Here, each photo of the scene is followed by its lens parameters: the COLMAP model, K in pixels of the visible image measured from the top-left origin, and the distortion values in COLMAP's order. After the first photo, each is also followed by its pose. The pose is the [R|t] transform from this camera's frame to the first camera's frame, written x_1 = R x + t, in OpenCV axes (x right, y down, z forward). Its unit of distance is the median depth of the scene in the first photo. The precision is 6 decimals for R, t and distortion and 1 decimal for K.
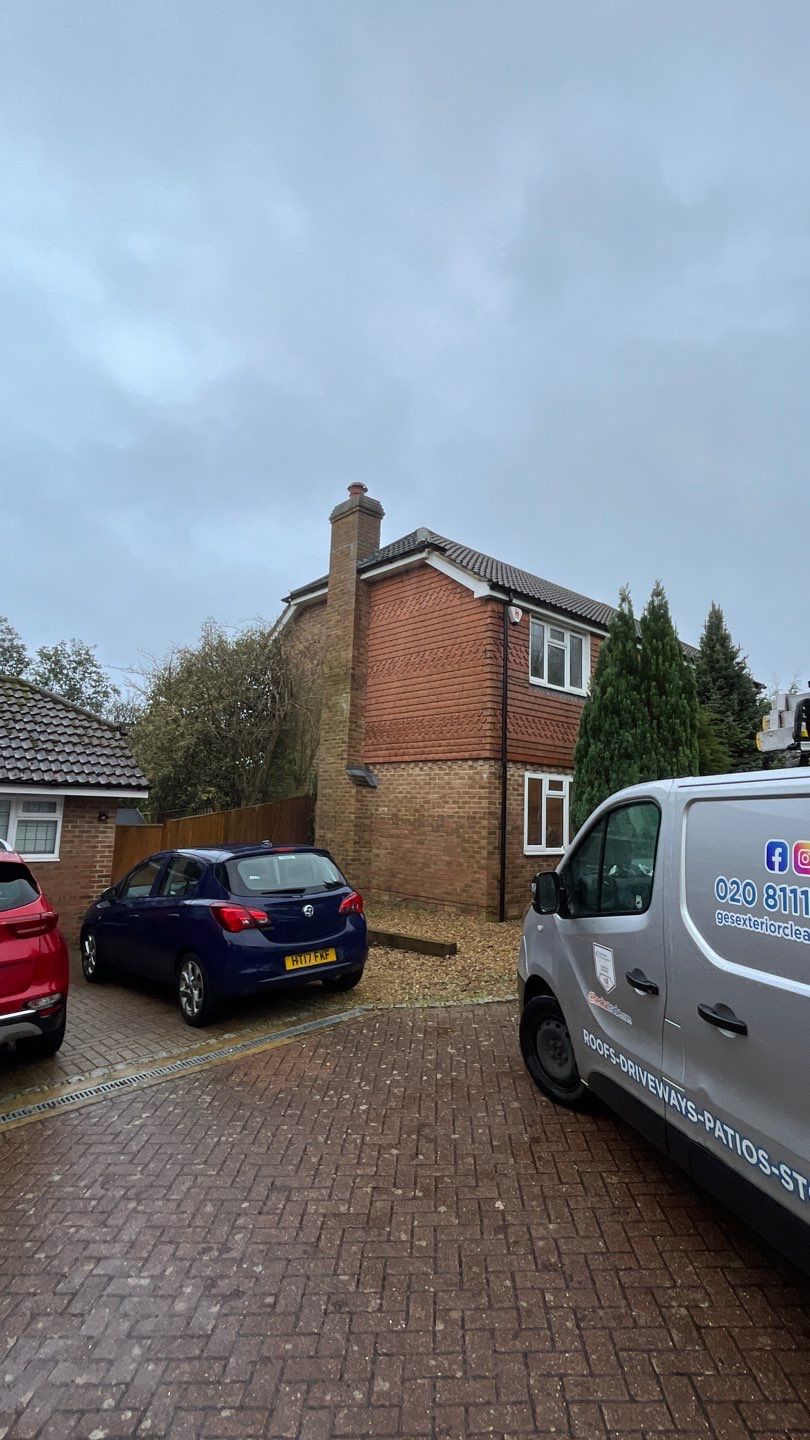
lens RADIAL K [[675.1, 0, 403.3], [0, 675.1, 716.7], [0, 0, 1]] dist [-0.001401, -0.000665]
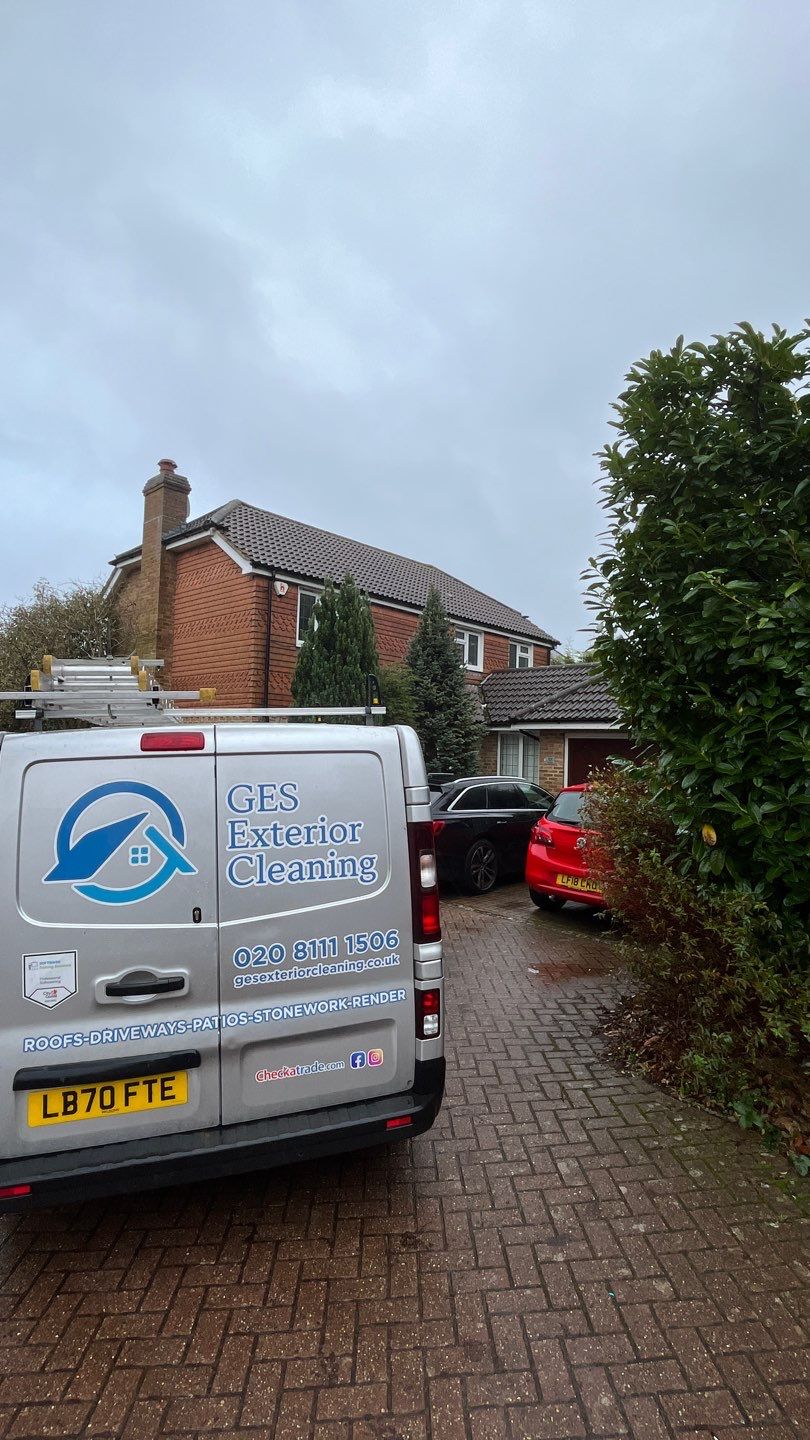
lens RADIAL K [[675.1, 0, 403.3], [0, 675.1, 716.7], [0, 0, 1]] dist [-0.001401, -0.000665]
pose [[0.996942, -0.000833, 0.078147, 0.247597], [-0.006434, 0.995674, 0.092695, -0.033489], [-0.077886, -0.092914, 0.992623, -0.179326]]
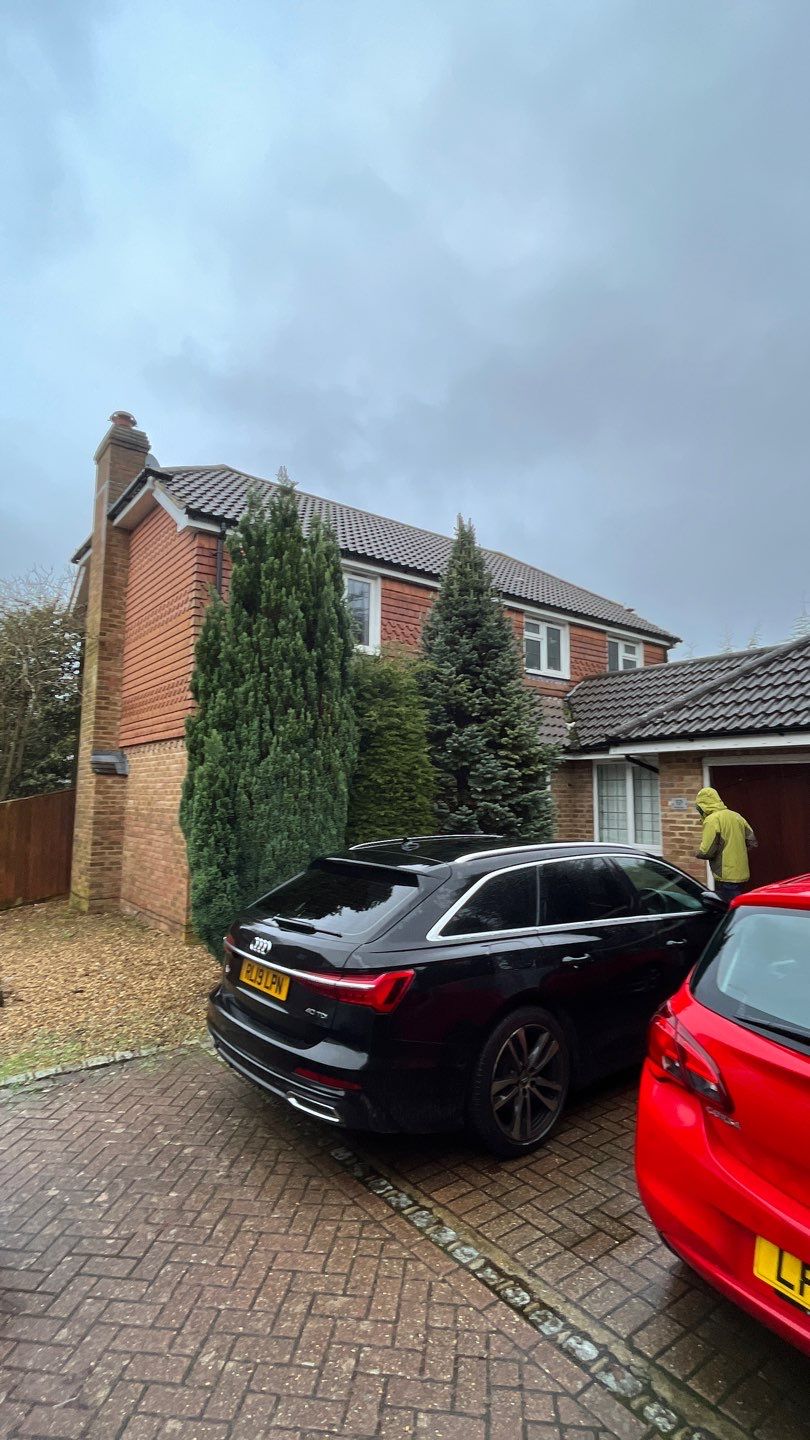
lens RADIAL K [[675.1, 0, 403.3], [0, 675.1, 716.7], [0, 0, 1]] dist [-0.001401, -0.000665]
pose [[0.996135, -0.035791, -0.080210, 0.355616], [0.037808, 0.999002, 0.023762, 0.024669], [0.079279, -0.026703, 0.996495, 0.198079]]
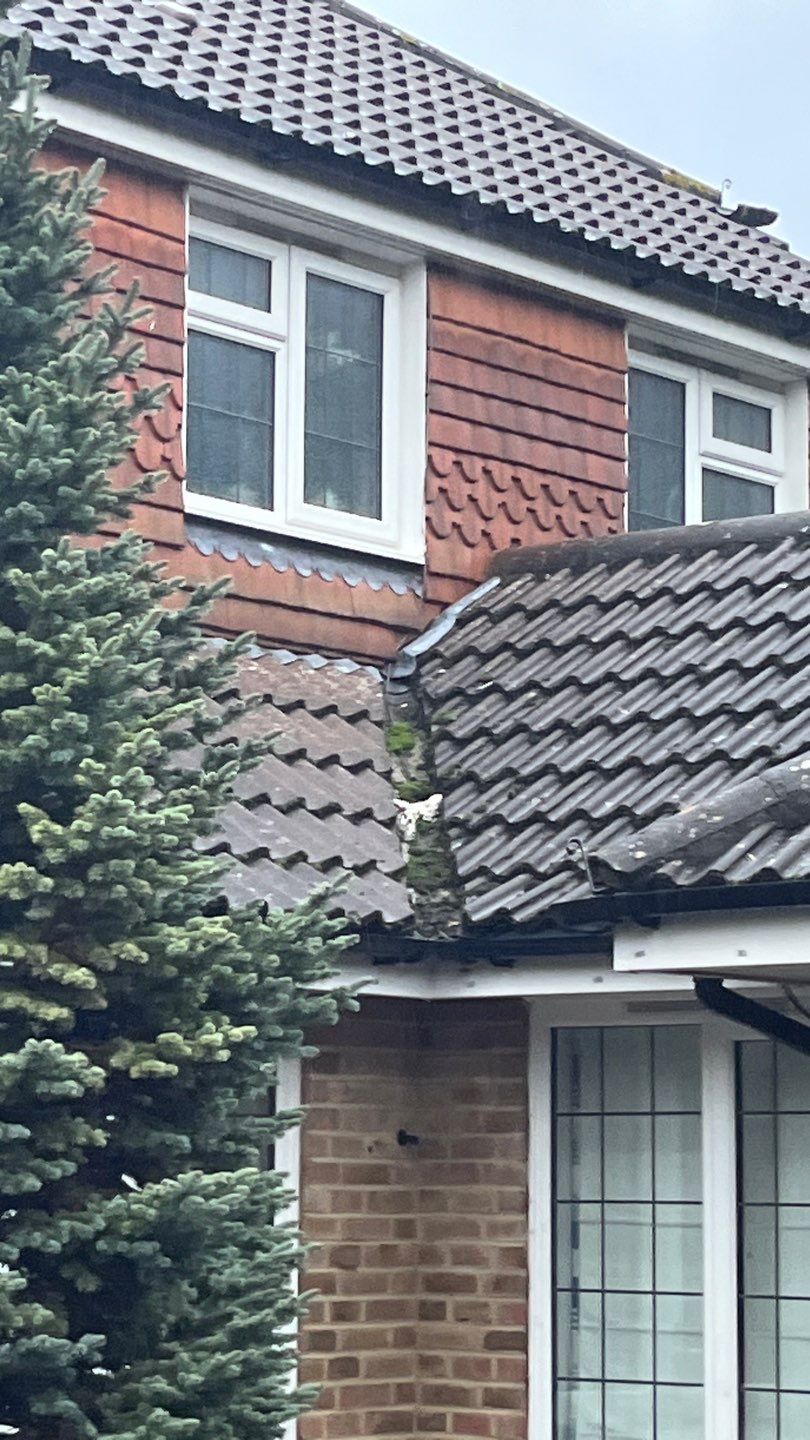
lens RADIAL K [[3608.3, 0, 403.1], [0, 3608.3, 659.4], [0, 0, 1]] dist [0.240679, -0.368840]
pose [[0.989360, -0.007703, 0.145283, 0.372673], [0.008083, 0.999965, -0.002026, 0.030388], [-0.145262, 0.003179, 0.989388, 0.237870]]
